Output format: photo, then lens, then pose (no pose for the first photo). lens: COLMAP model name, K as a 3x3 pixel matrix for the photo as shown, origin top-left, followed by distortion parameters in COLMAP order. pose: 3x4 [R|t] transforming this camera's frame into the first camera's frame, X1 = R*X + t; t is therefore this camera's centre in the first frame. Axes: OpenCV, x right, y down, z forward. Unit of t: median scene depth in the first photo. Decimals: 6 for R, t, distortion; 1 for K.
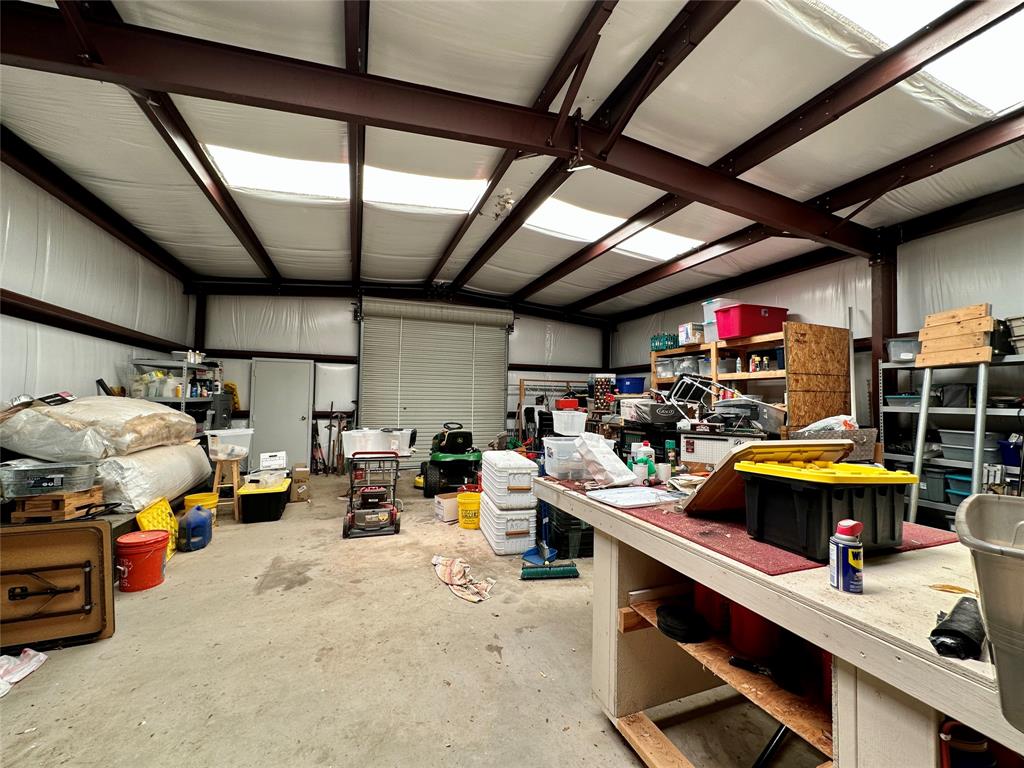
lens RADIAL K [[407.6, 0, 509.9], [0, 407.6, 384.9], [0, 0, 1]] dist [-0.003747, 0.000700]
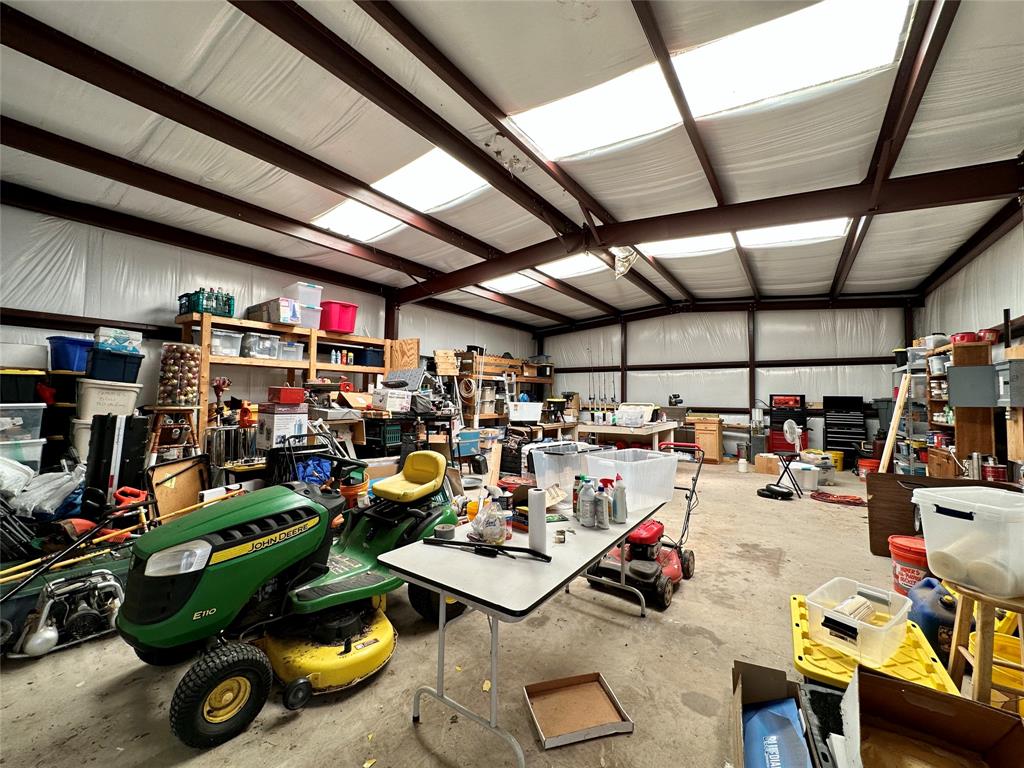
lens RADIAL K [[407.6, 0, 507.3], [0, 407.6, 379.4], [0, 0, 1]] dist [-0.003747, 0.000700]
pose [[-0.552605, 0.016200, 0.833286, -0.674824], [-0.053418, 0.997067, -0.054809, 0.051816], [-0.831730, -0.074800, -0.550119, 1.361578]]
